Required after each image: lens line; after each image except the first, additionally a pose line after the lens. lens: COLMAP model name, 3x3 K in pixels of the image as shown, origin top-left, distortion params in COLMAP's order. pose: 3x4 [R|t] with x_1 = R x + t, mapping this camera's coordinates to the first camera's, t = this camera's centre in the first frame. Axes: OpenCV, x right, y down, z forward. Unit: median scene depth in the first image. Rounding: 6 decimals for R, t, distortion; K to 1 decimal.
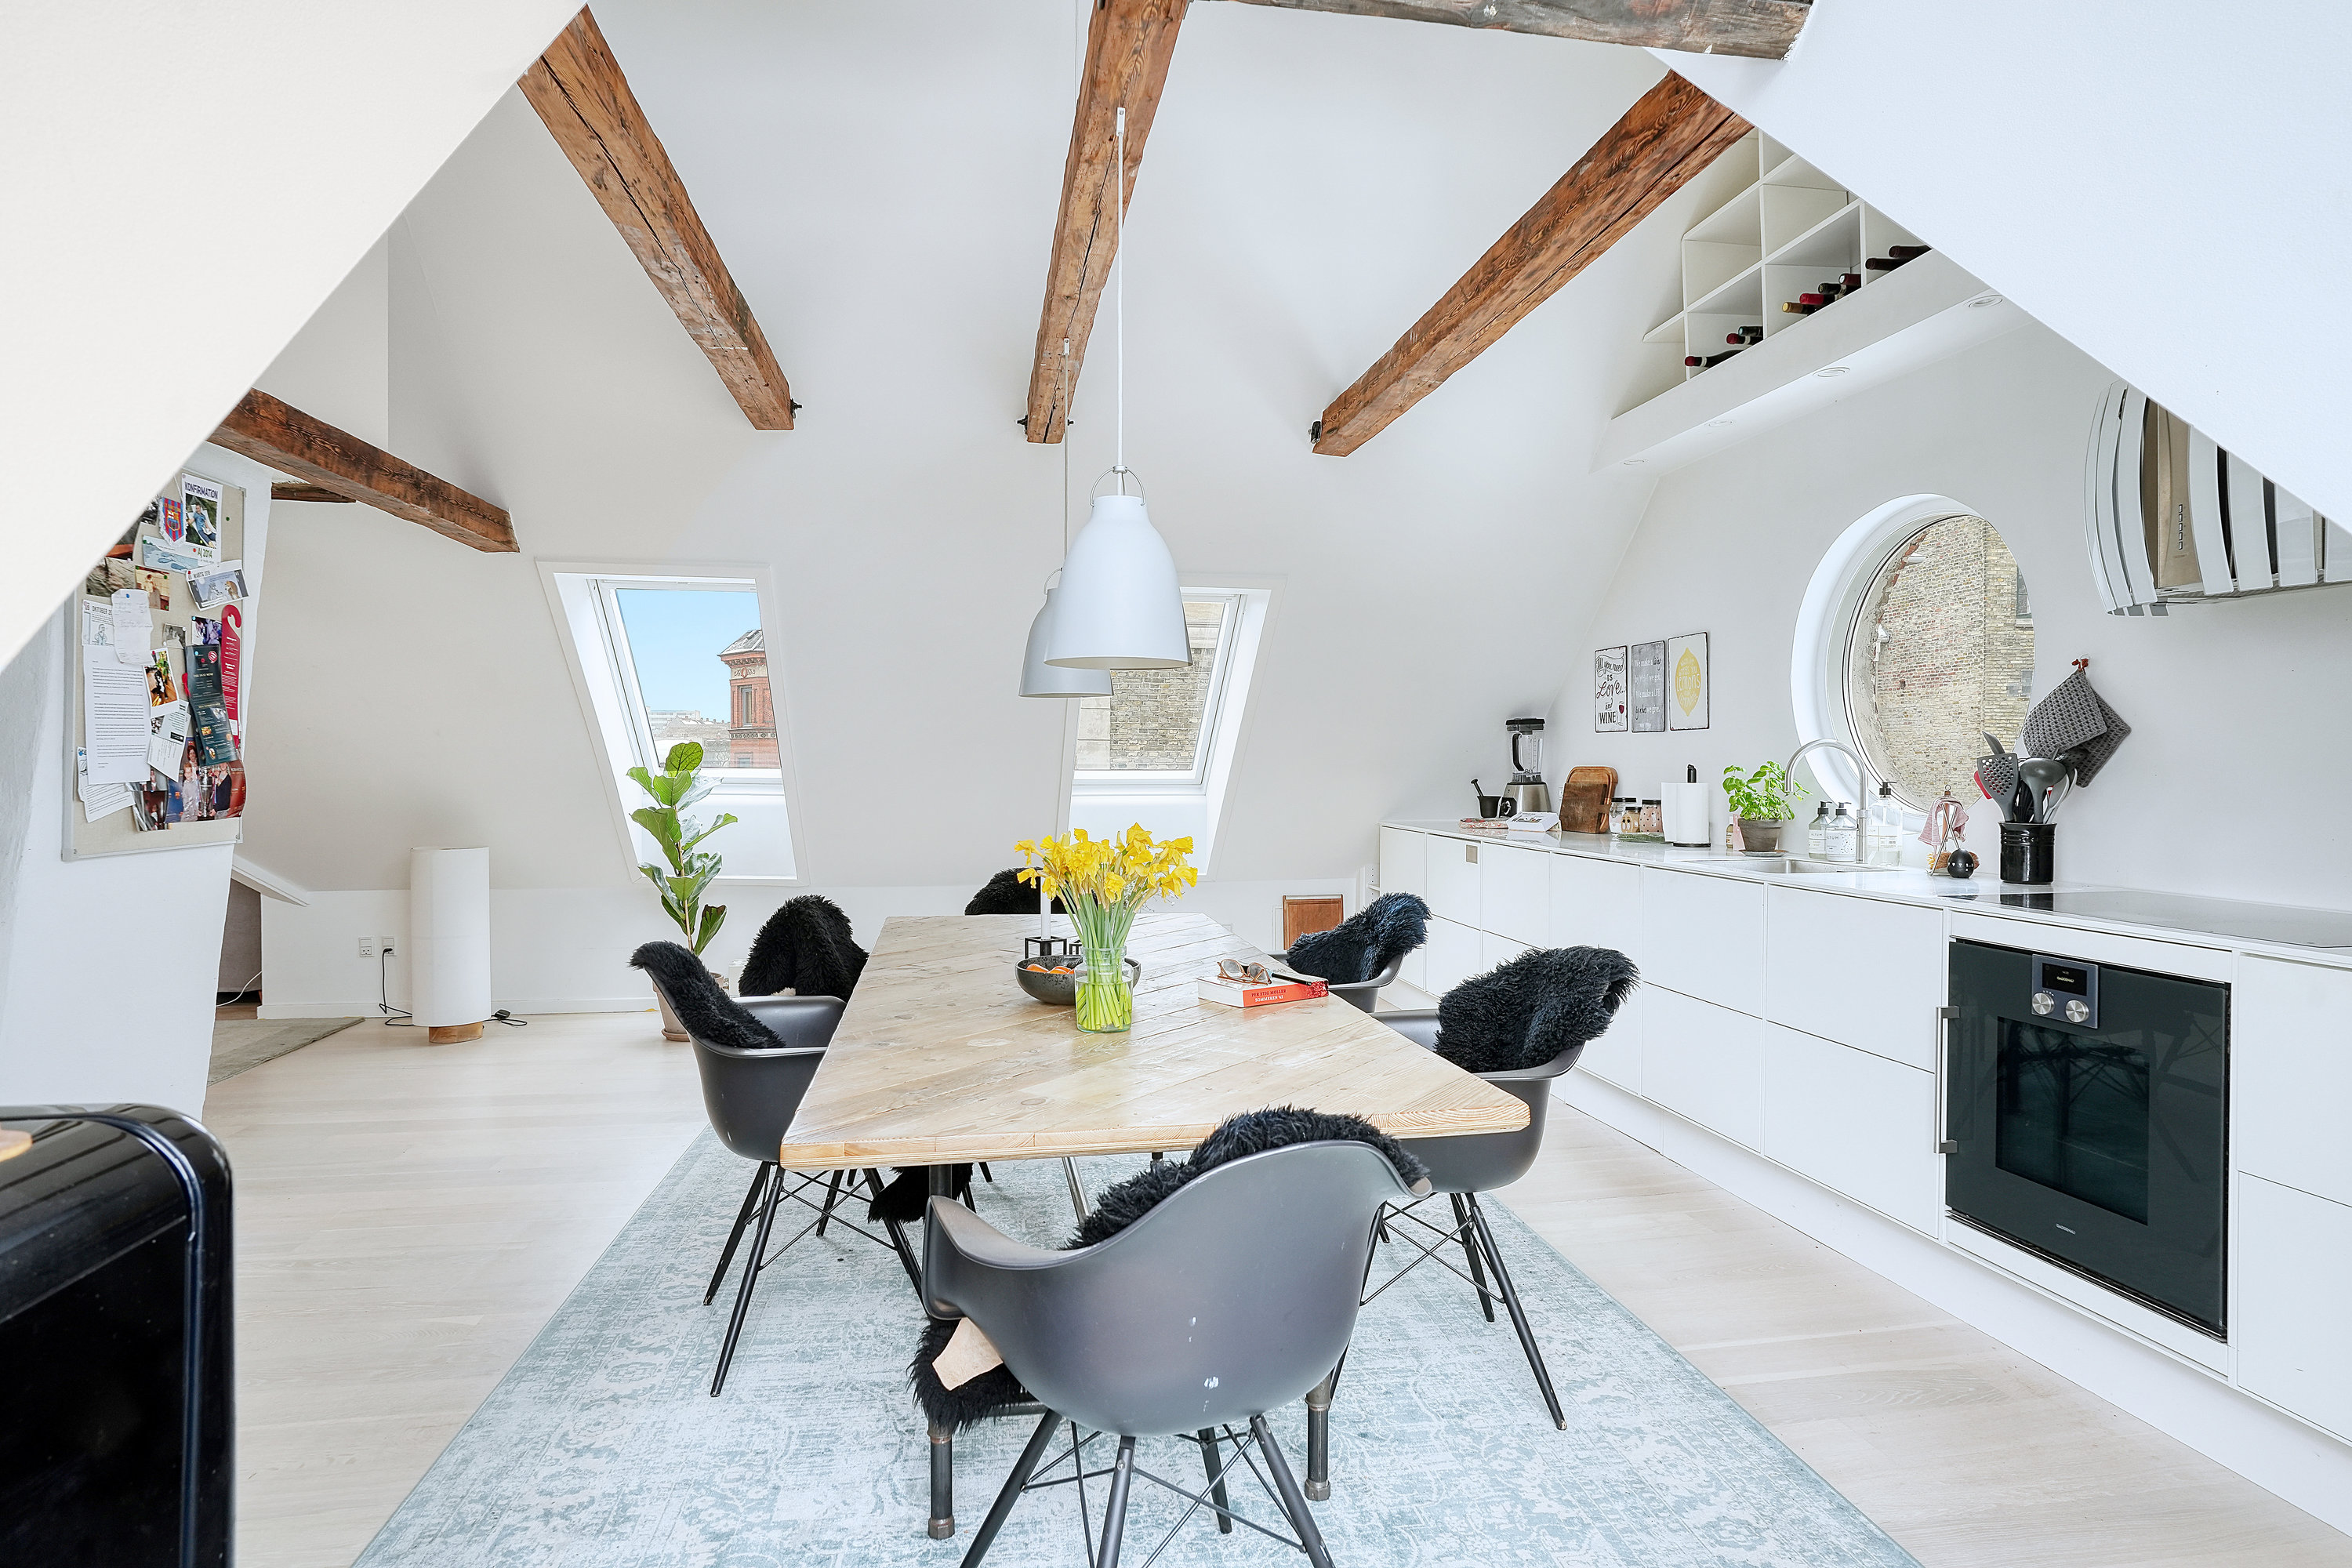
lens RADIAL K [[1224.7, 0, 1165.9], [0, 1224.7, 776.5], [0, 0, 1]] dist [-0.005901, -0.000187]
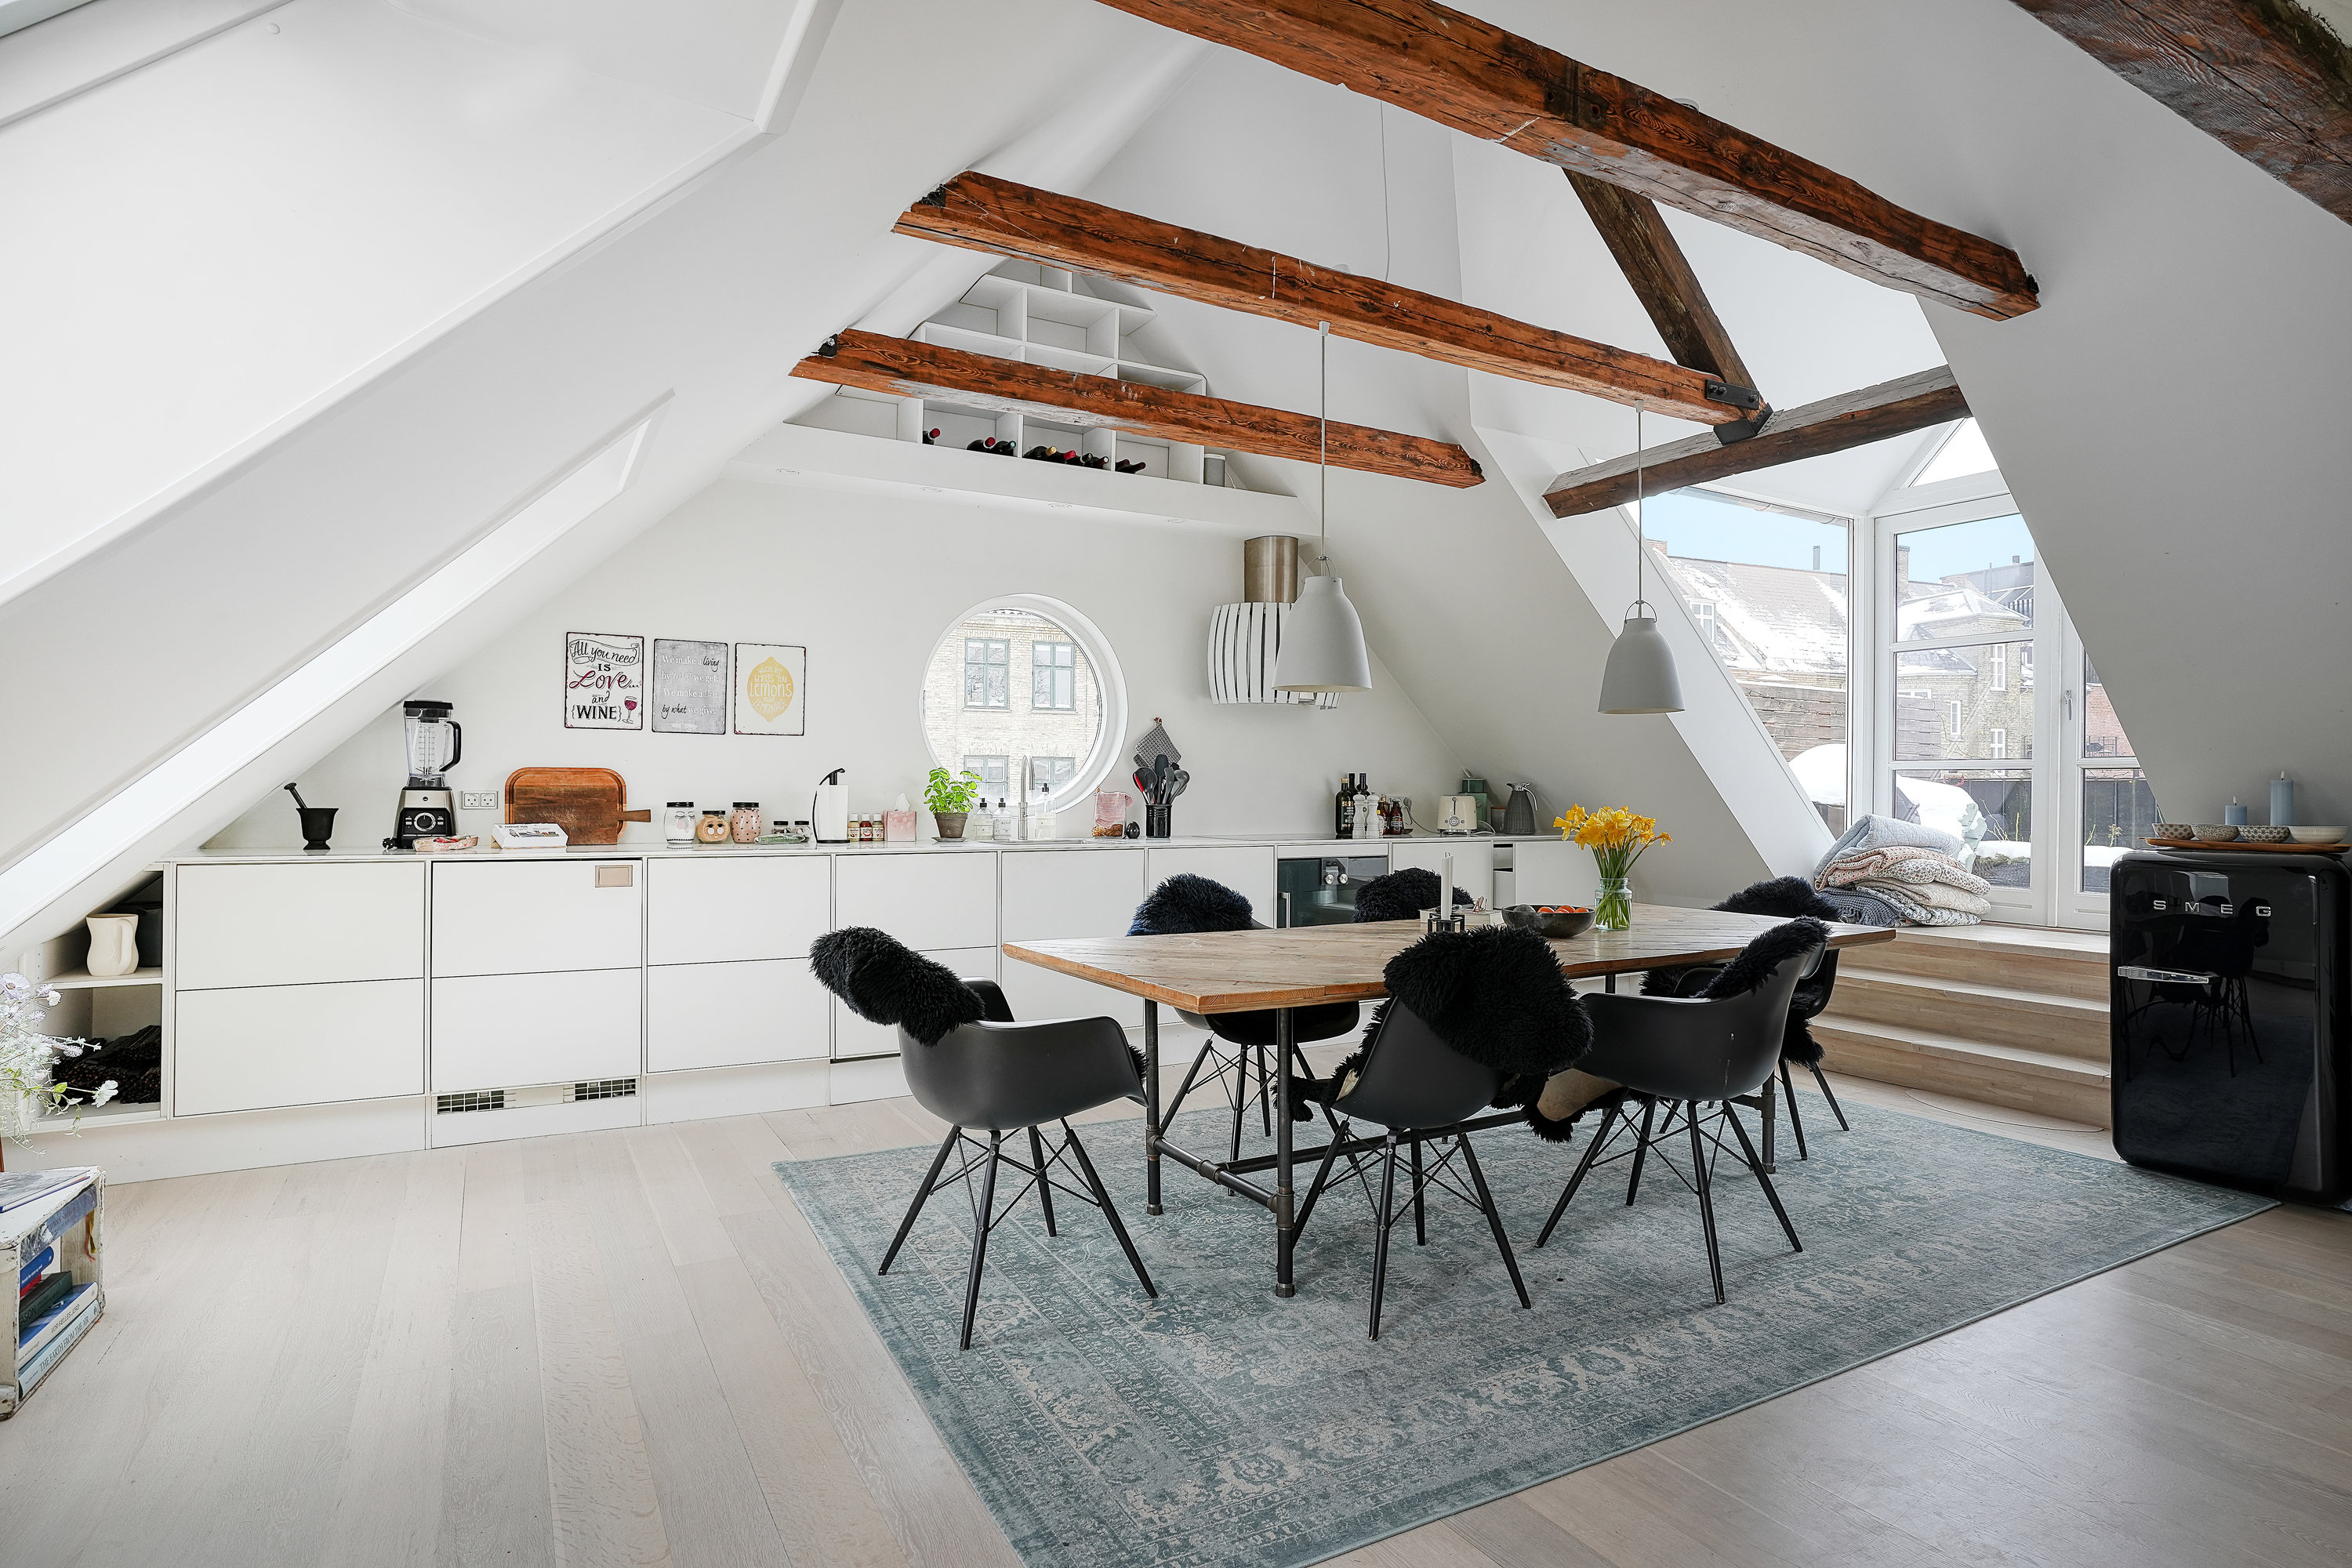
lens RADIAL K [[1224.7, 0, 1166.0], [0, 1224.7, 784.2], [0, 0, 1]] dist [-0.005901, -0.000187]
pose [[-0.332328, 0.006334, 0.943143, -0.611651], [0.006946, 0.999967, -0.004268, 0.010254], [-0.943138, 0.005133, -0.332361, 0.923004]]
